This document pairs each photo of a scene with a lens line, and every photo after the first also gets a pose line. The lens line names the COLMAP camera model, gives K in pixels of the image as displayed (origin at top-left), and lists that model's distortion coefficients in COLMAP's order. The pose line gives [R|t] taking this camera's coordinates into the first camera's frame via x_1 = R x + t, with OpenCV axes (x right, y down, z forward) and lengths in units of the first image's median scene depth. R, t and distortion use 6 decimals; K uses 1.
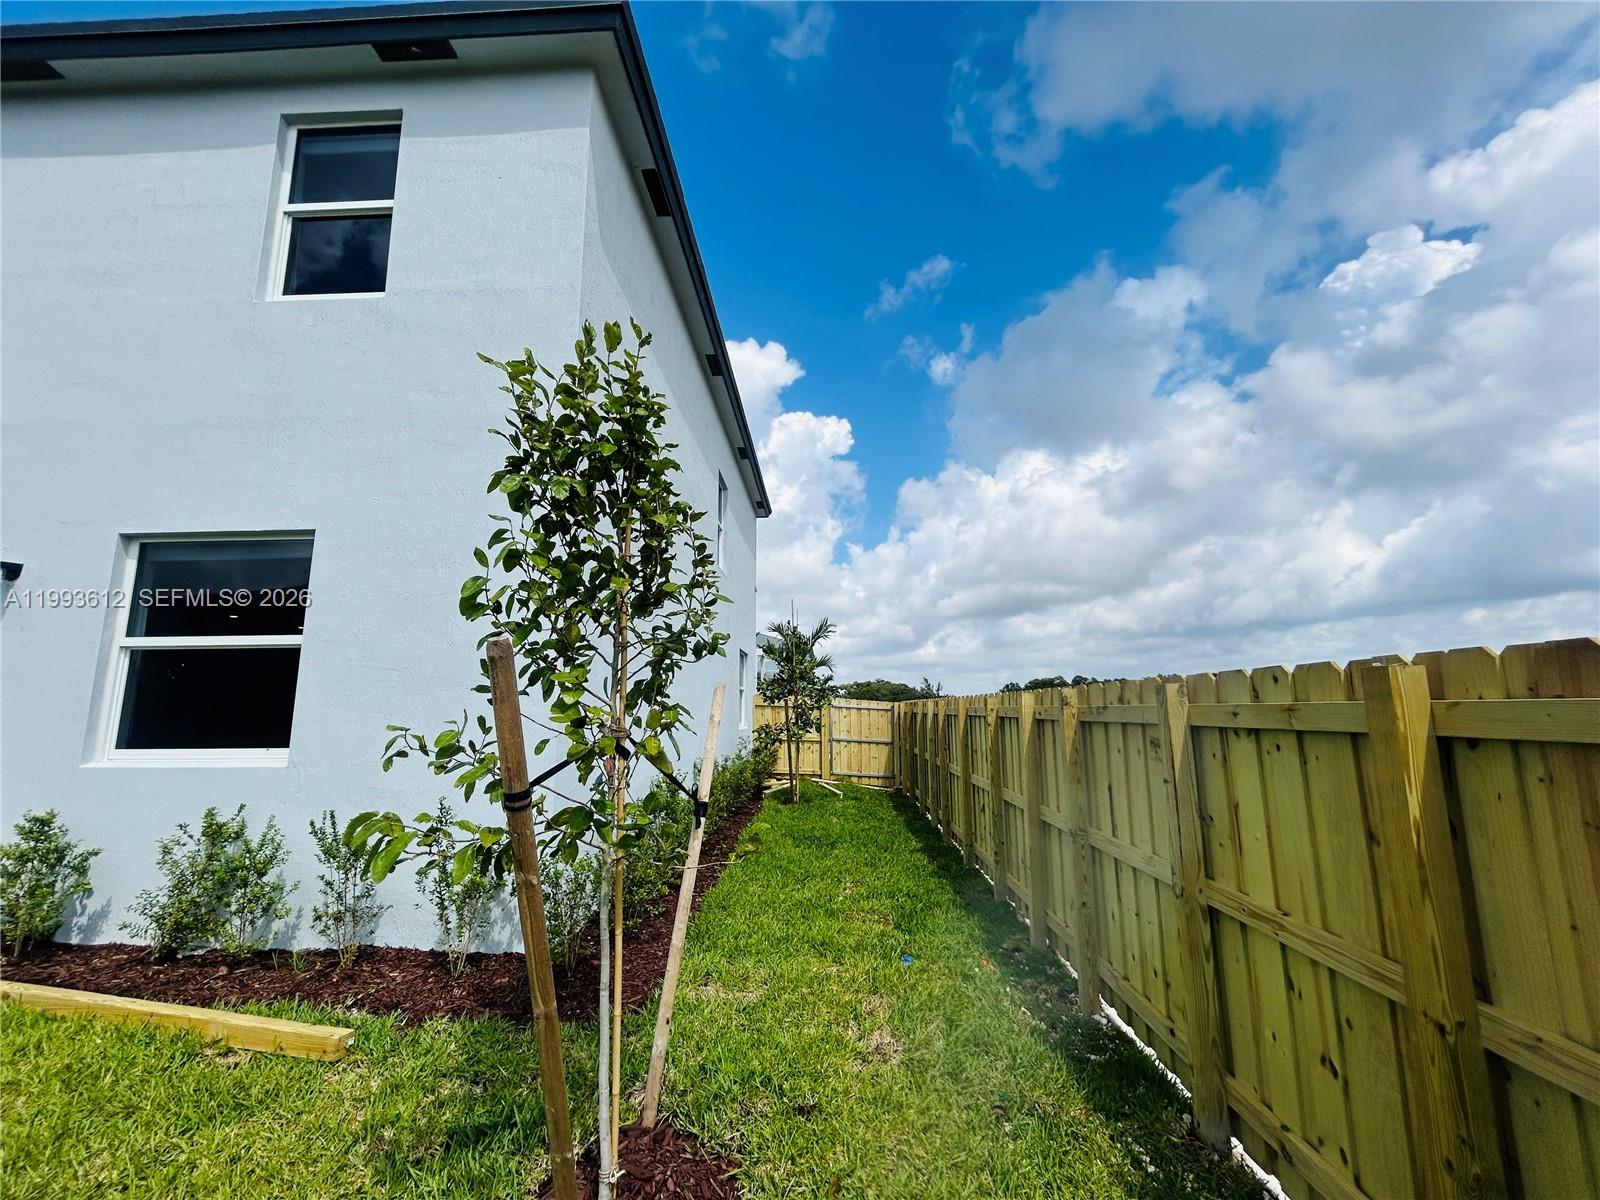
lens RADIAL K [[650.8, 0, 804.0], [0, 650.8, 602.4], [0, 0, 1]] dist [-0.000819, 0.000079]
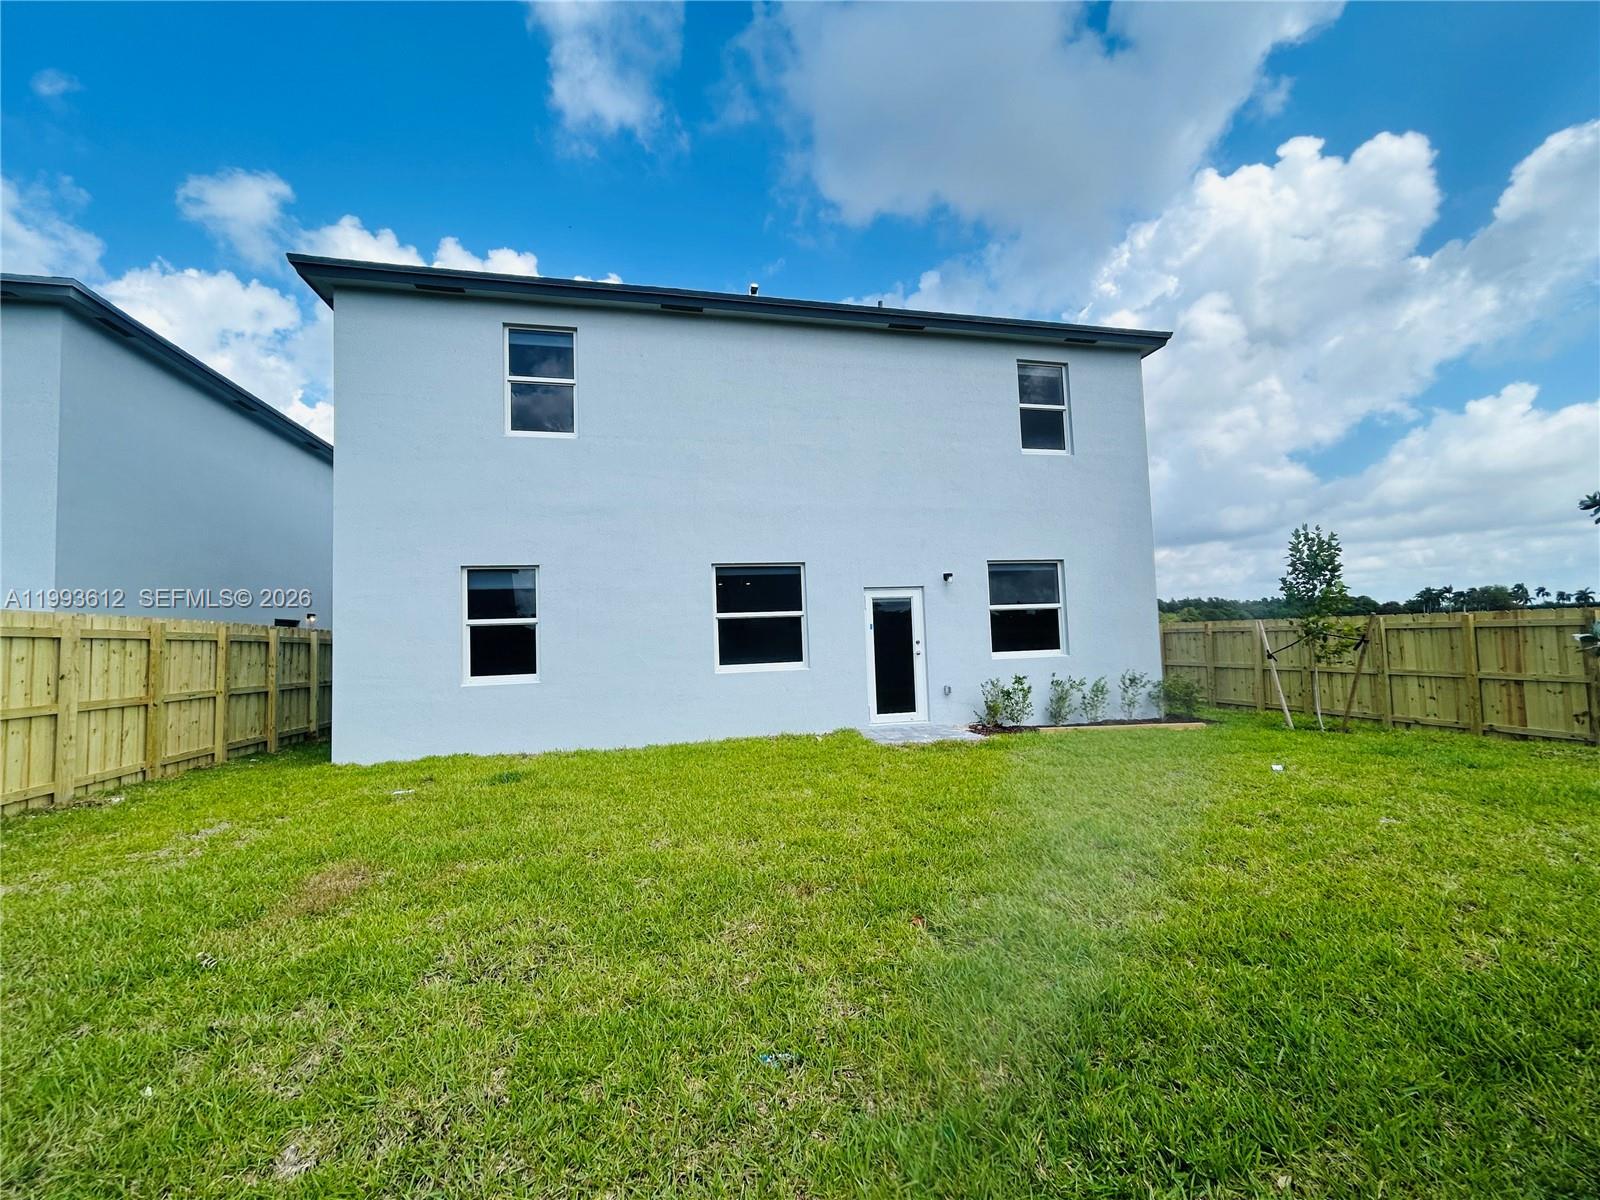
lens RADIAL K [[650.8, 0, 804.0], [0, 650.8, 602.4], [0, 0, 1]] dist [-0.000819, 0.000079]
pose [[0.962914, -0.011765, 0.269553, -3.766372], [-0.016082, 0.994770, 0.100869, -0.294703], [-0.269330, -0.101463, 0.957688, -1.722951]]
